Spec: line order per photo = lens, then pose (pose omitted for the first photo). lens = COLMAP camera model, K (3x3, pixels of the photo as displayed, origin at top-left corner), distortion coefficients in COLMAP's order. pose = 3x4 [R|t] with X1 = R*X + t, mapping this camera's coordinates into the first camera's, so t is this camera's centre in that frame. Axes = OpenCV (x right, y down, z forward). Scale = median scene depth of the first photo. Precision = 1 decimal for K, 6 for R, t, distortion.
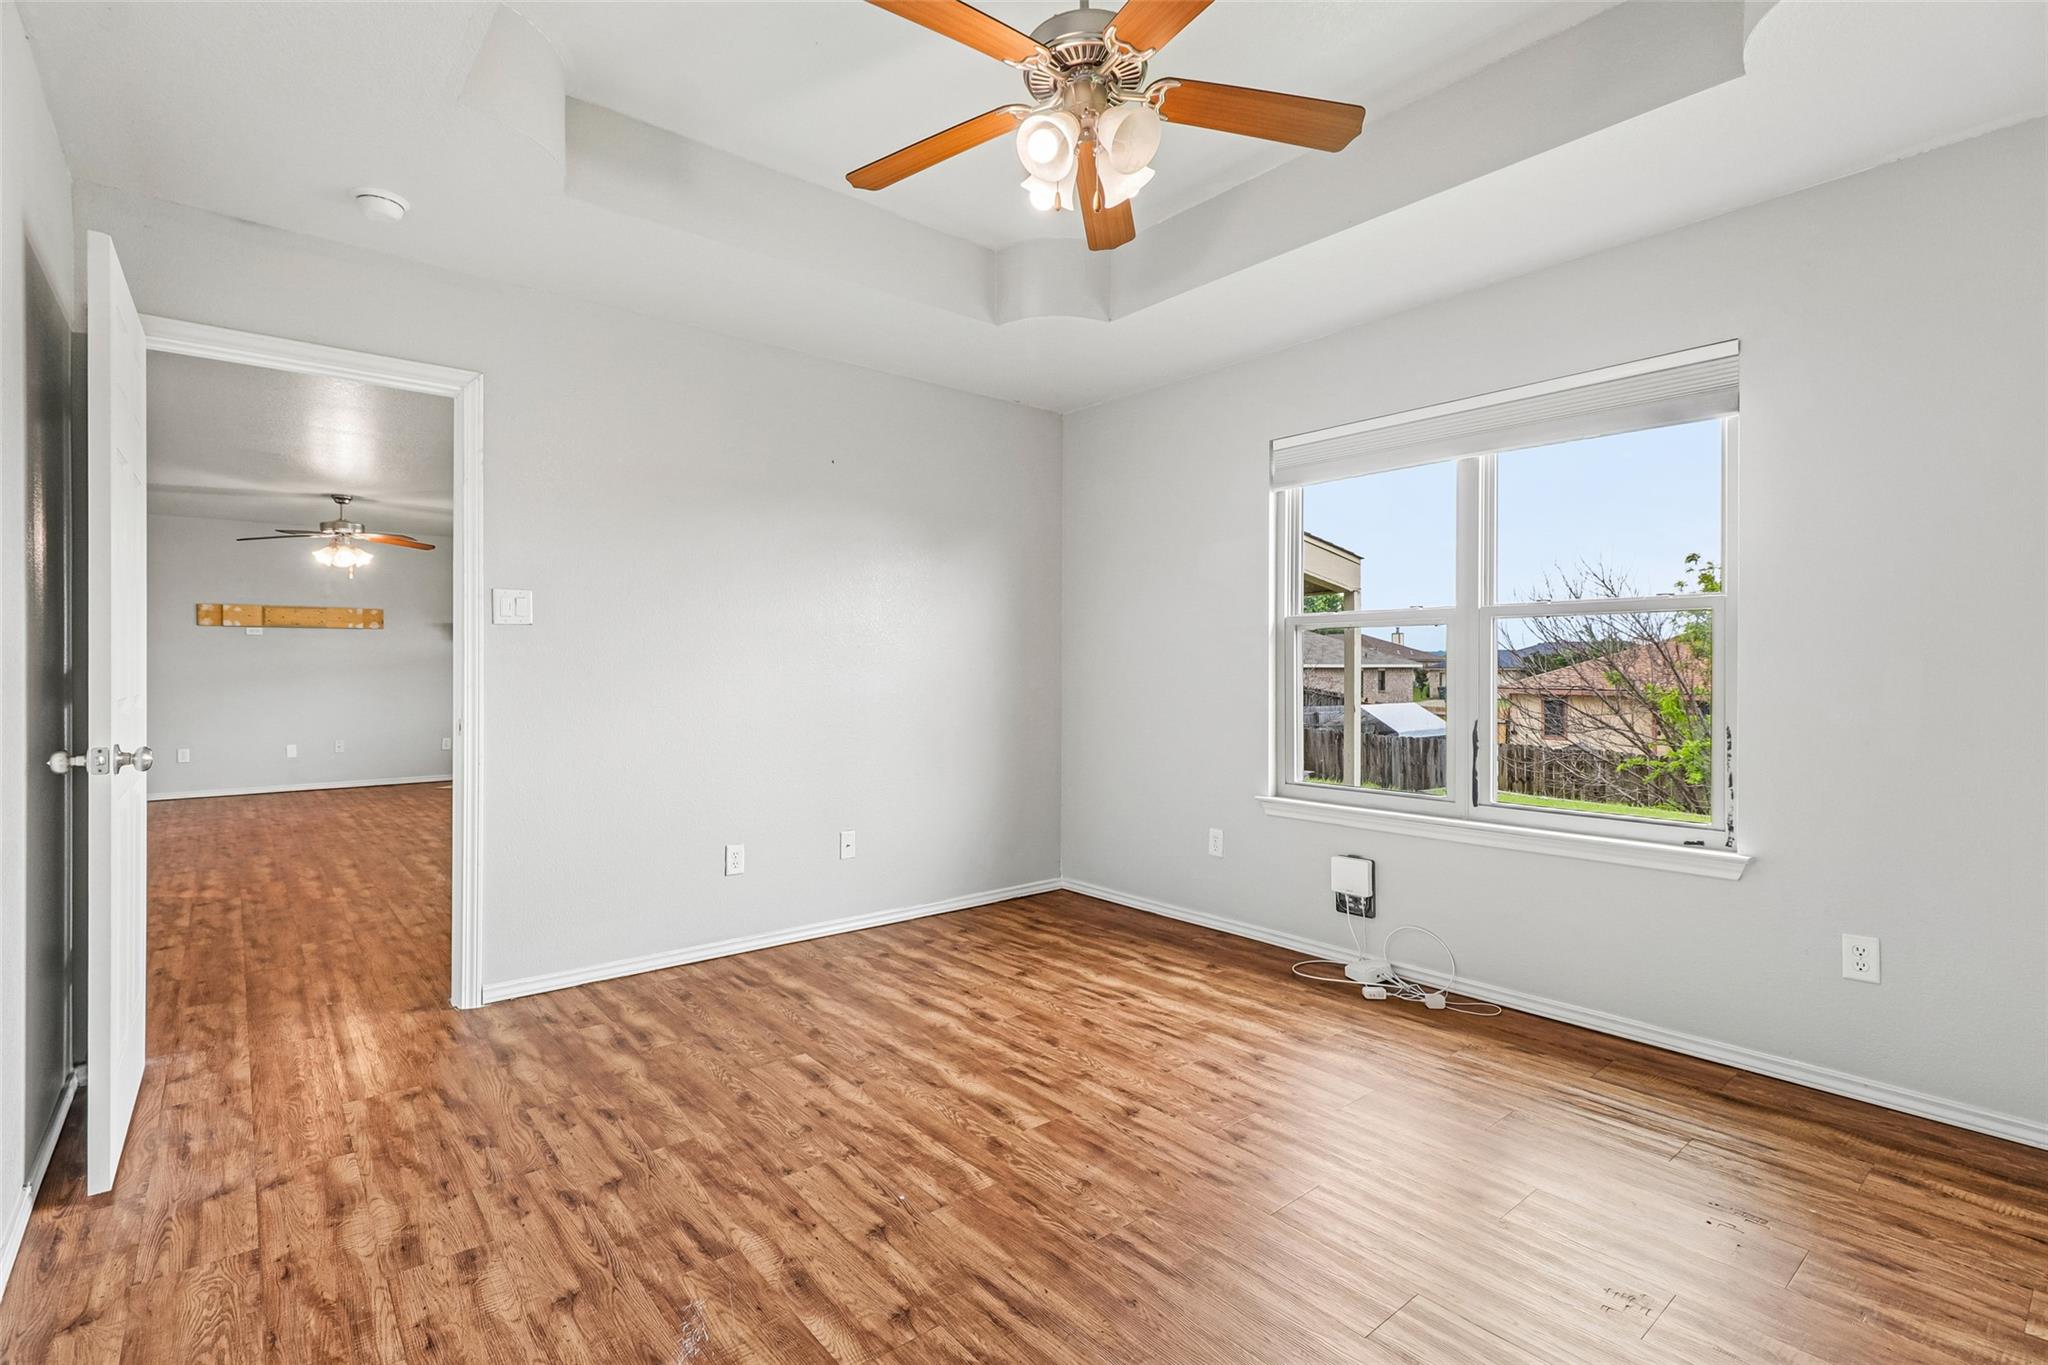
lens RADIAL K [[947.0, 0, 1033.2], [0, 947.0, 681.7], [0, 0, 1]] dist [0.003415, -0.000826]
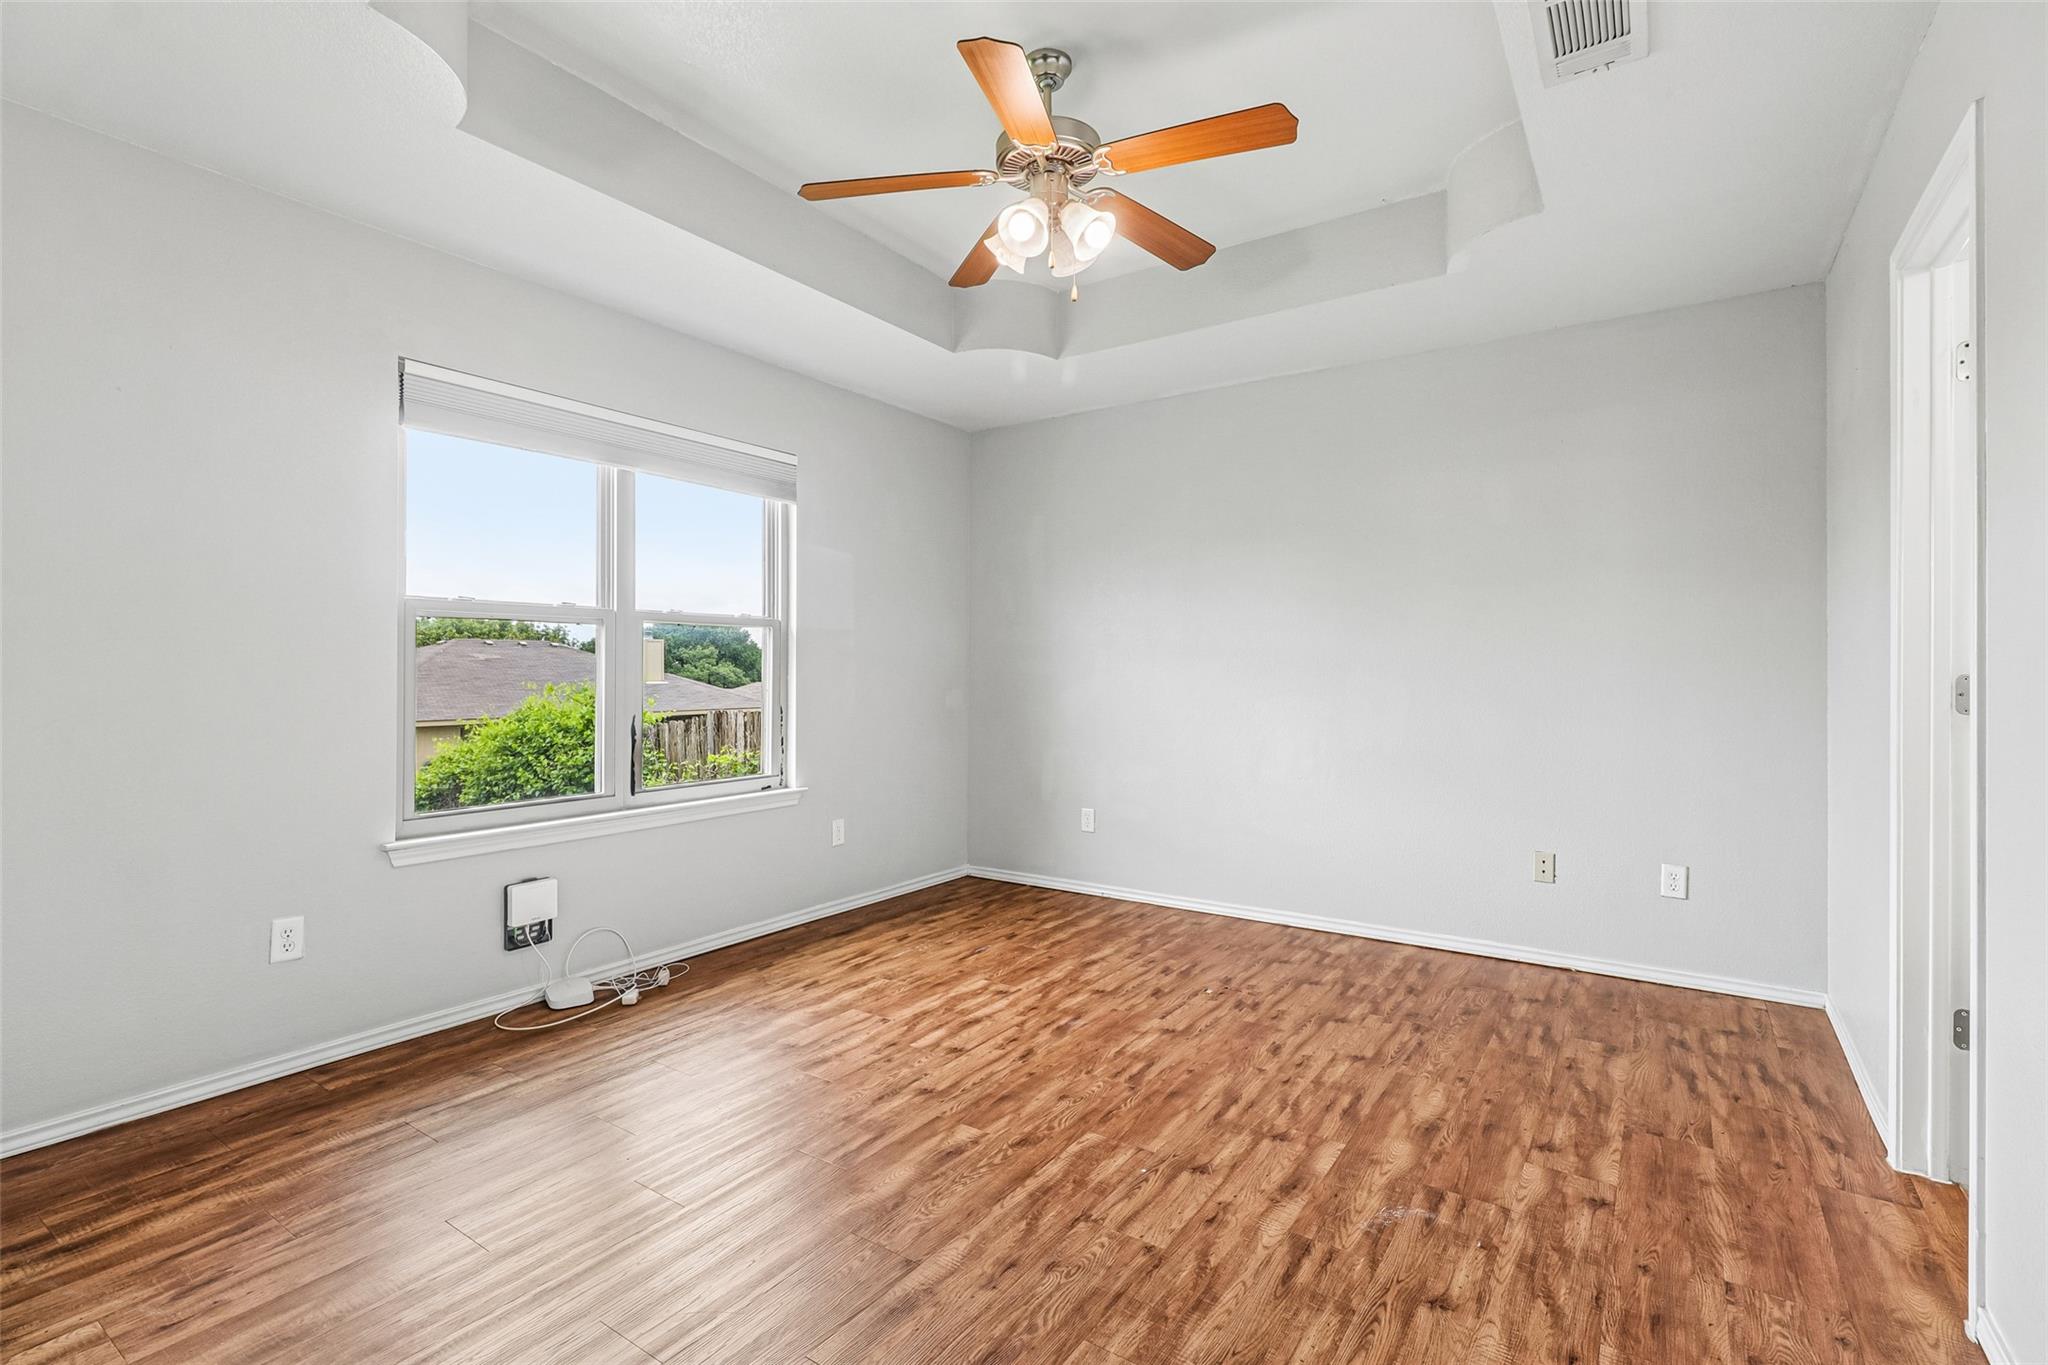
lens RADIAL K [[947.0, 0, 1007.2], [0, 947.0, 673.8], [0, 0, 1]] dist [0.003415, -0.000826]
pose [[-0.255866, -0.006297, 0.966692, -0.818258], [0.010302, 0.999904, 0.009240, -0.014326], [-0.966657, 0.012323, -0.255776, 1.034566]]
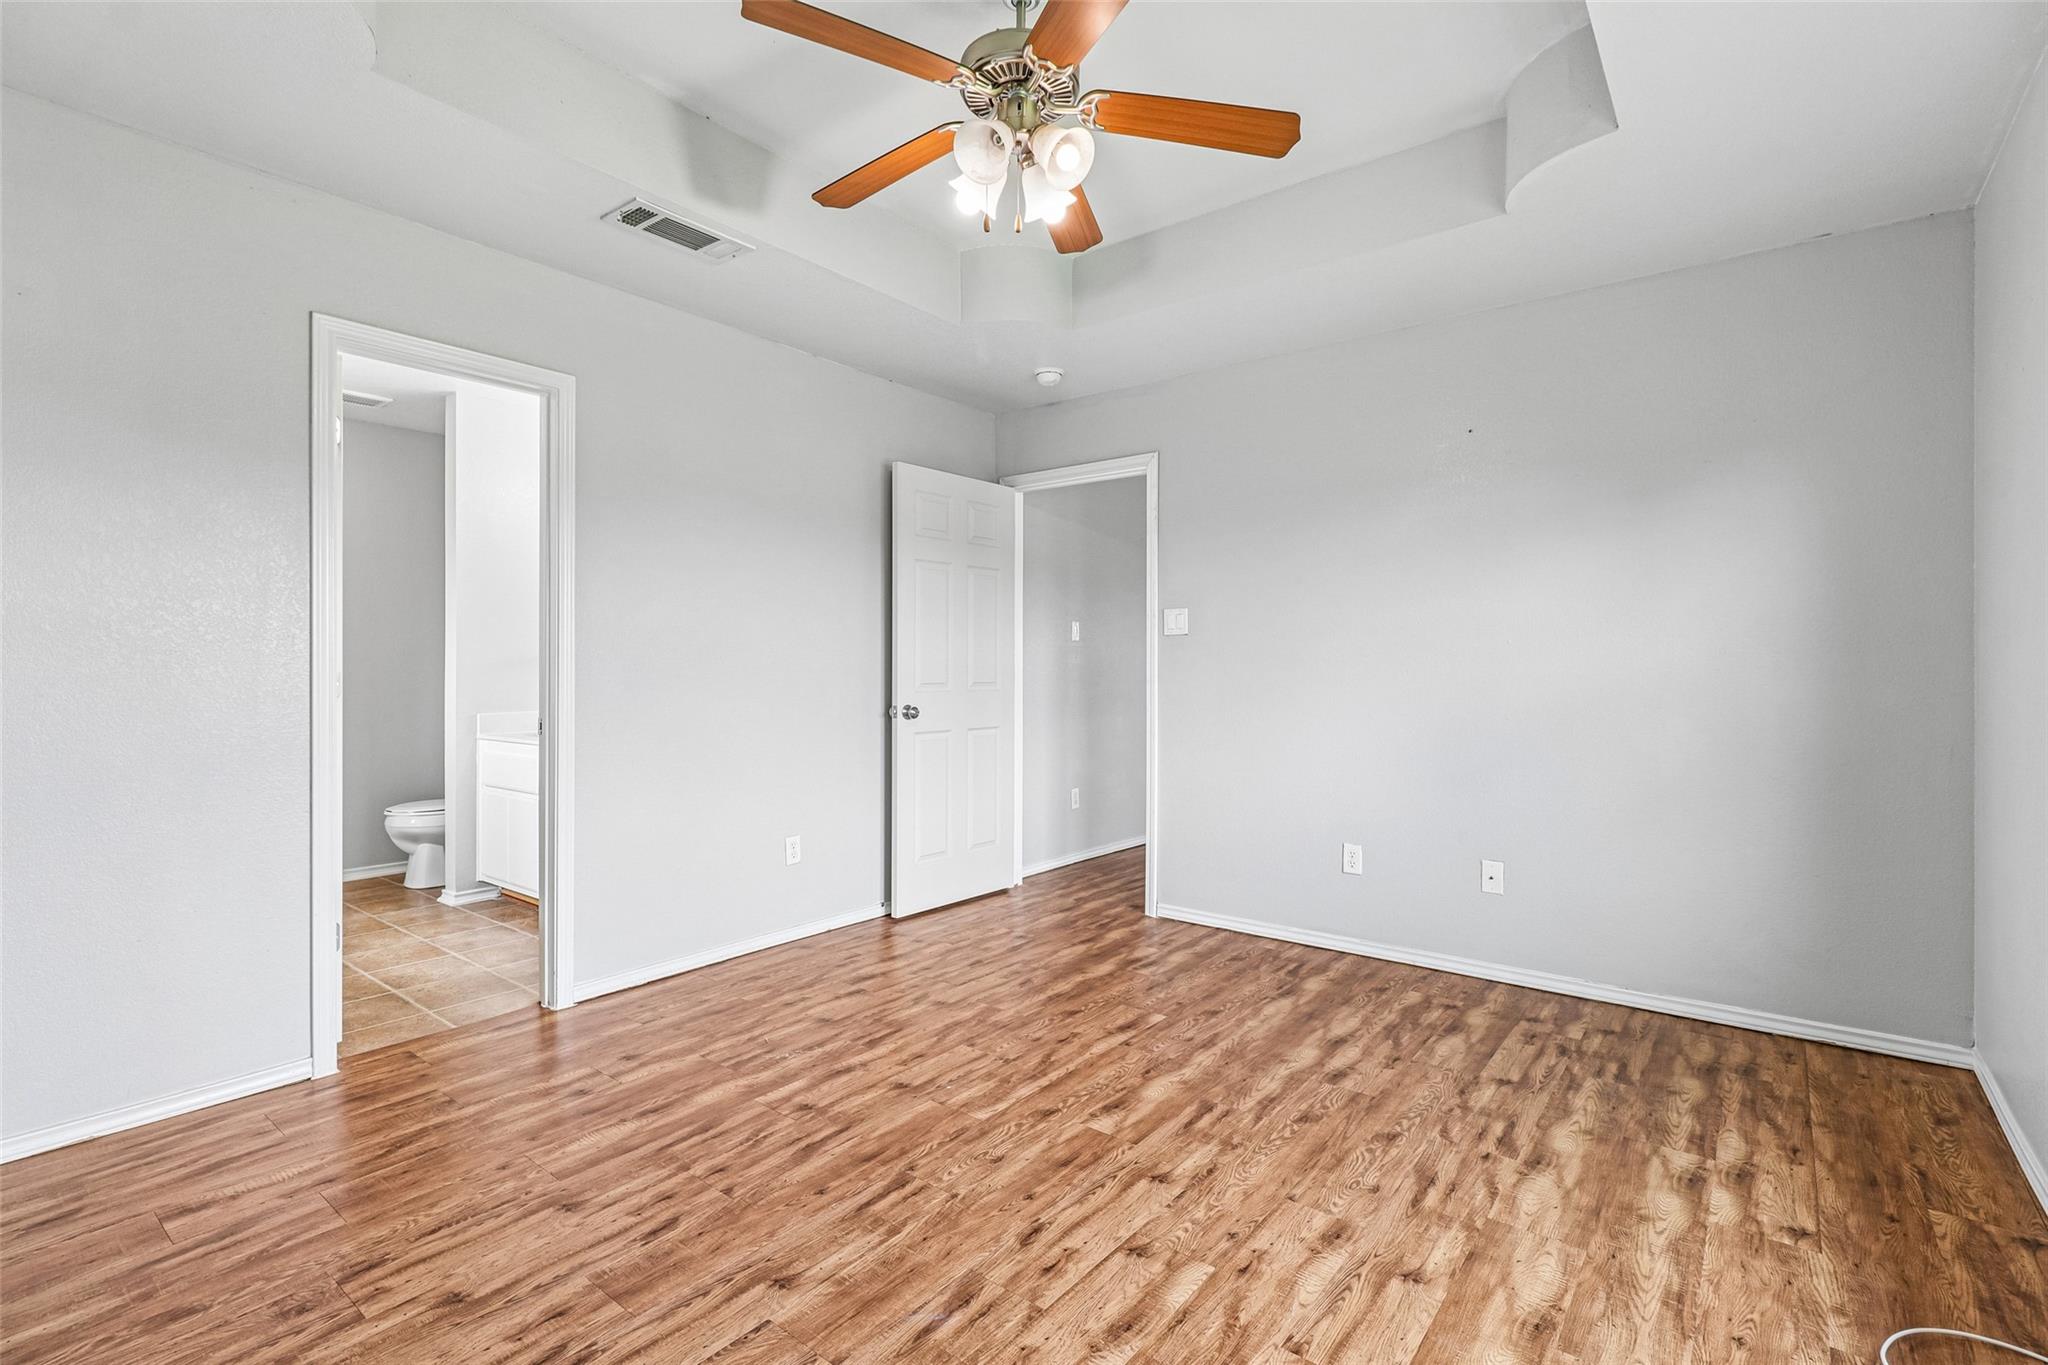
lens RADIAL K [[947.0, 0, 1013.9], [0, 947.0, 678.6], [0, 0, 1]] dist [0.003415, -0.000826]
pose [[0.195300, 0.009032, -0.980702, 0.811656], [-0.016187, 0.999851, 0.005985, -0.004935], [0.980610, 0.014705, 0.195417, 0.610307]]
